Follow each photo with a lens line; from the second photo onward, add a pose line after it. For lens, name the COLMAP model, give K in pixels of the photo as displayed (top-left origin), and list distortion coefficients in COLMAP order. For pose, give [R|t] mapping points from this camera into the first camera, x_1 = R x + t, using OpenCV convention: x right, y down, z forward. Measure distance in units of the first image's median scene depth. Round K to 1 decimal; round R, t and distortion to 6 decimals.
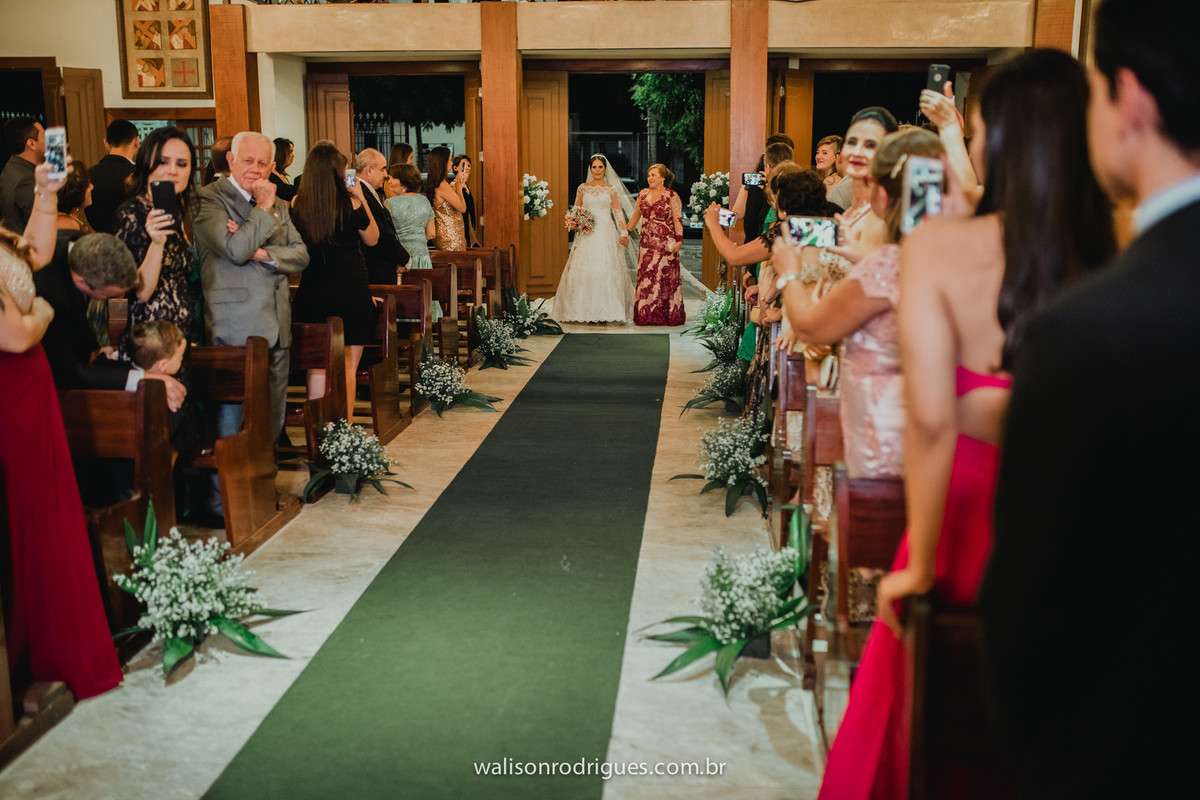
lens RADIAL K [[1175.1, 0, 607.1], [0, 1175.1, 407.9], [0, 0, 1]] dist [-0.025381, 0.000000]
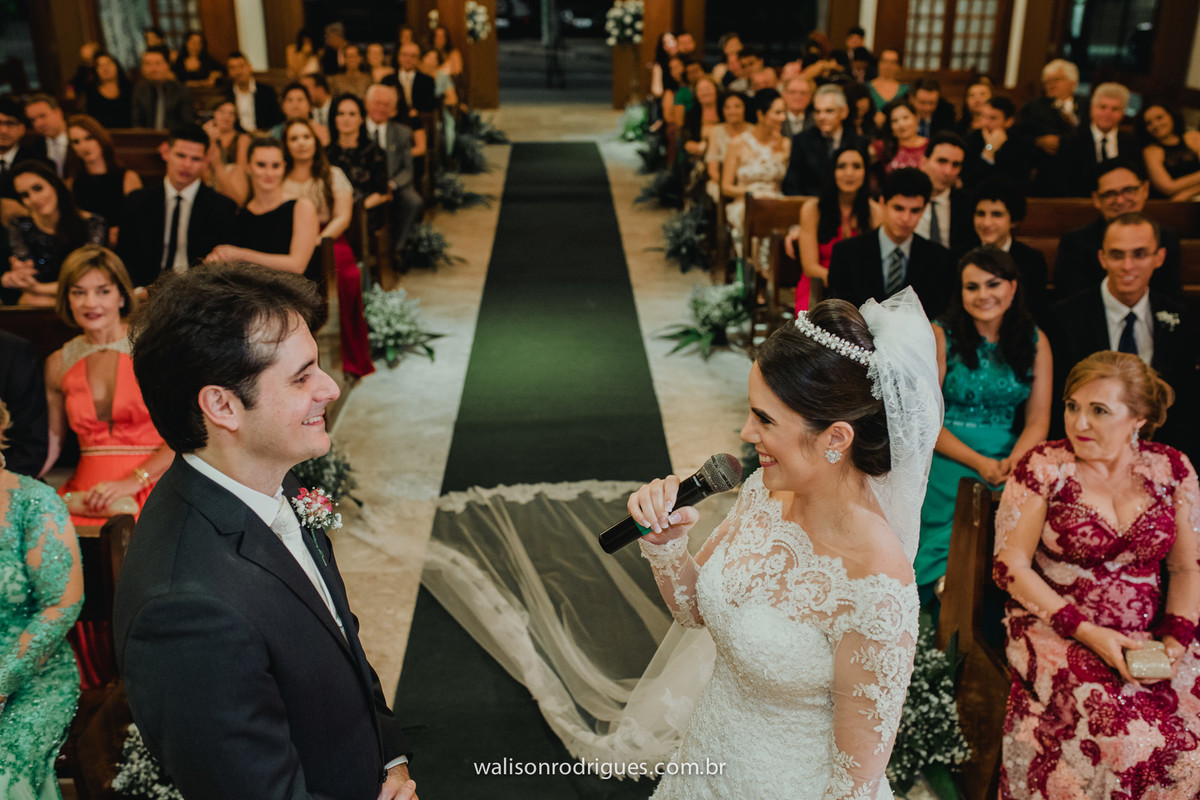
lens RADIAL K [[1175.1, 0, 601.4], [0, 1175.1, 400.2], [0, 0, 1]] dist [-0.025381, 0.000000]
pose [[0.994076, -0.039776, 0.101150, -0.158334], [0.022208, 0.985329, 0.169213, -0.007163], [-0.106397, -0.165964, 0.980375, -0.503763]]
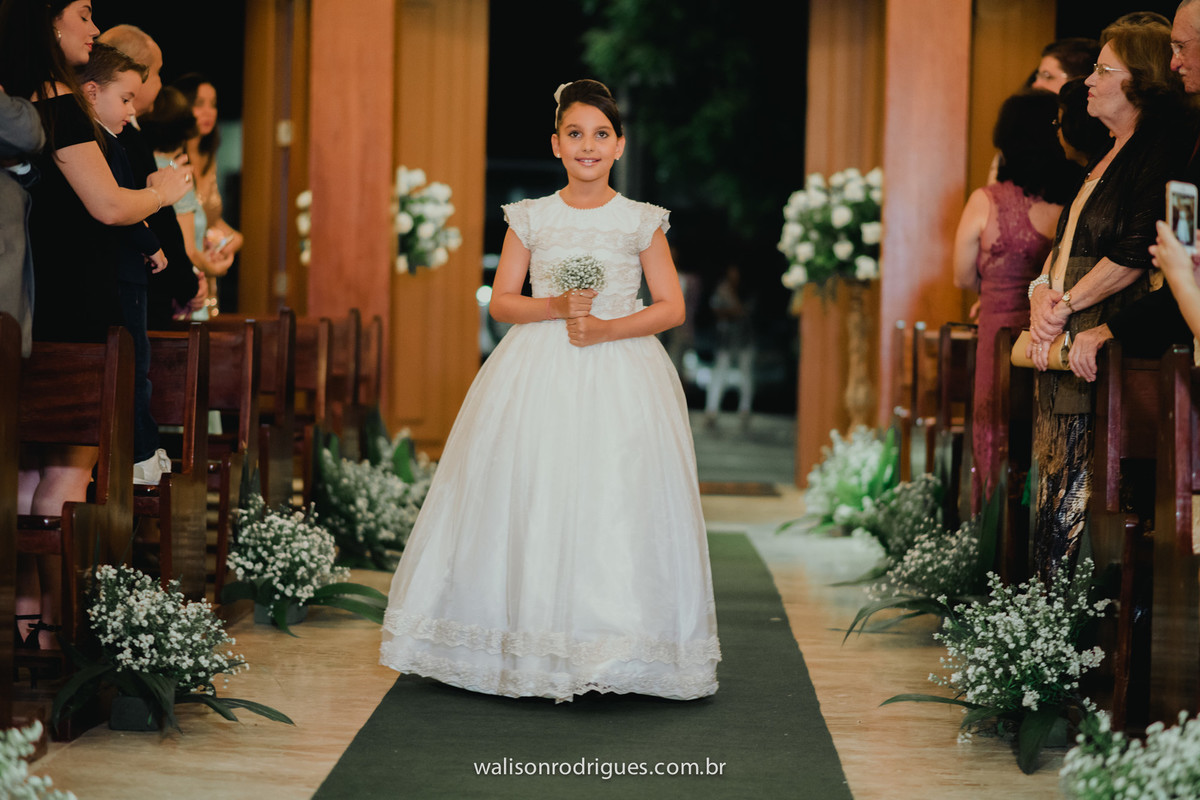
lens RADIAL K [[2934.8, 0, 601.9], [0, 2934.8, 399.8], [0, 0, 1]] dist [0.070102, 0.000000]
pose [[0.998450, 0.021631, 0.051275, -0.110953], [-0.013029, 0.986620, -0.162514, 0.128823], [-0.054105, 0.161594, 0.985373, -0.097269]]
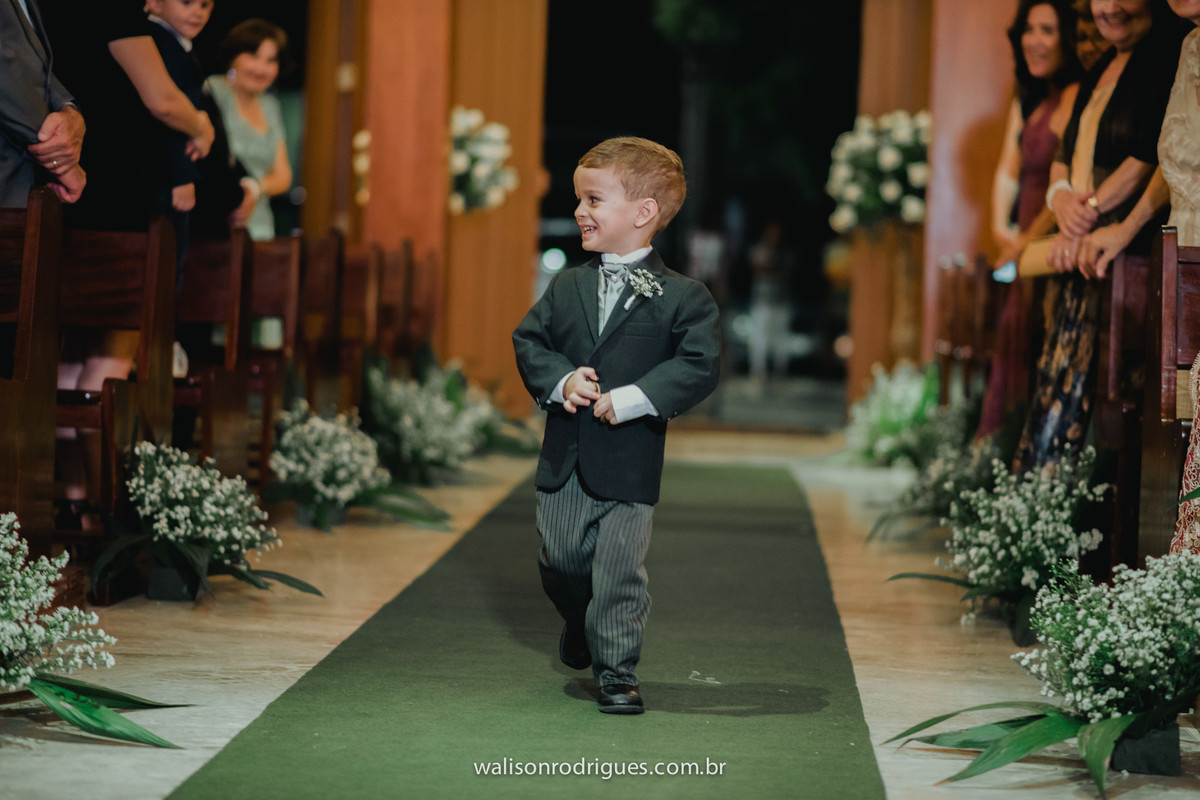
lens RADIAL K [[2934.8, 0, 588.2], [0, 2934.8, 404.3], [0, 0, 1]] dist [0.070102, 0.000000]
pose [[0.999296, 0.031567, 0.020270, -0.088904], [-0.028068, 0.987621, -0.154326, 0.171662], [-0.024890, 0.153648, 0.987812, -0.135722]]
